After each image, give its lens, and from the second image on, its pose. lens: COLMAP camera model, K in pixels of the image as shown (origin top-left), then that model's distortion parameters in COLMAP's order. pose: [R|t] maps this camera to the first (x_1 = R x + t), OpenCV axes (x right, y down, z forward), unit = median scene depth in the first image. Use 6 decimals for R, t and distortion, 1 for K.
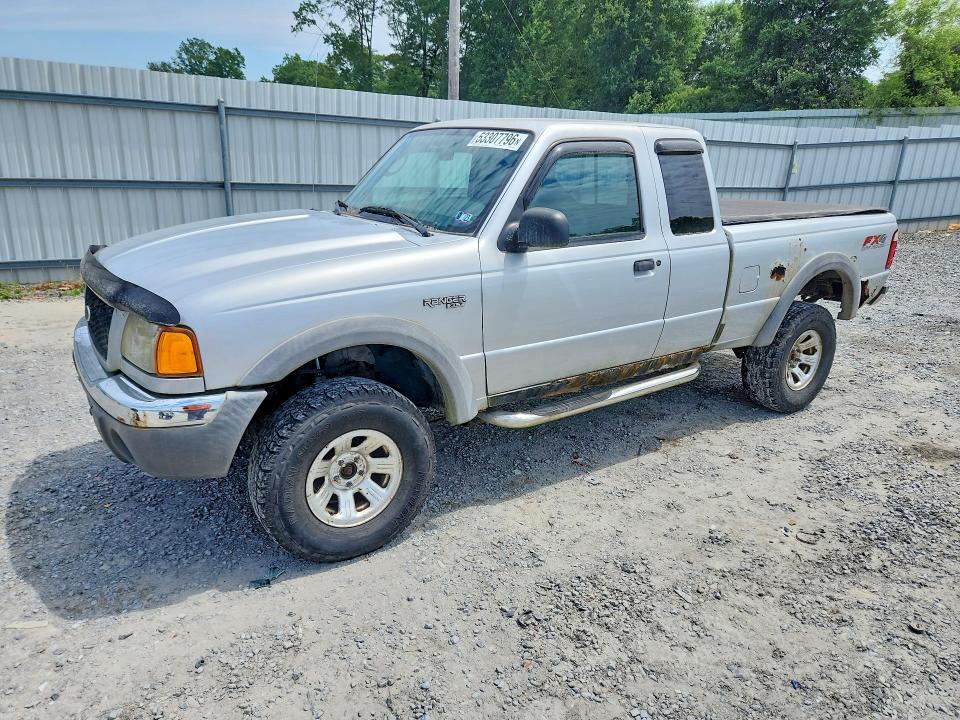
lens RADIAL K [[675.8, 0, 481.2], [0, 675.8, 362.7], [0, 0, 1]] dist [0.037036, -0.041297]
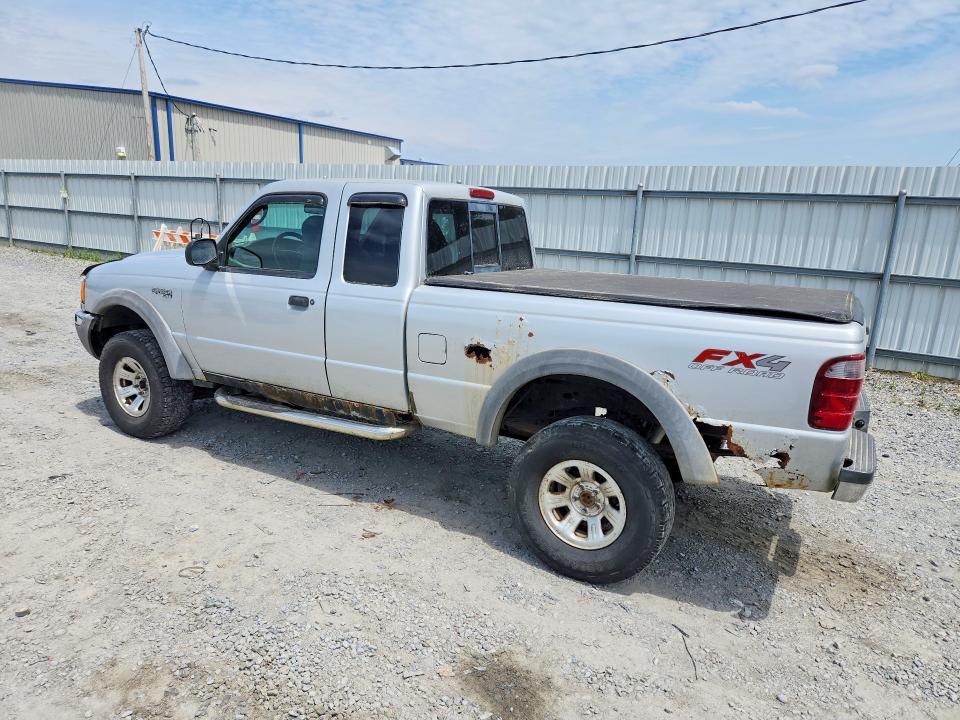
lens RADIAL K [[675.8, 0, 481.2], [0, 675.8, 362.7], [0, 0, 1]] dist [0.037036, -0.041297]
pose [[0.430027, 0.186031, -0.883442, 1.211978], [-0.302736, 0.951598, 0.053023, -0.174231], [0.850546, 0.244649, 0.465531, 0.675207]]
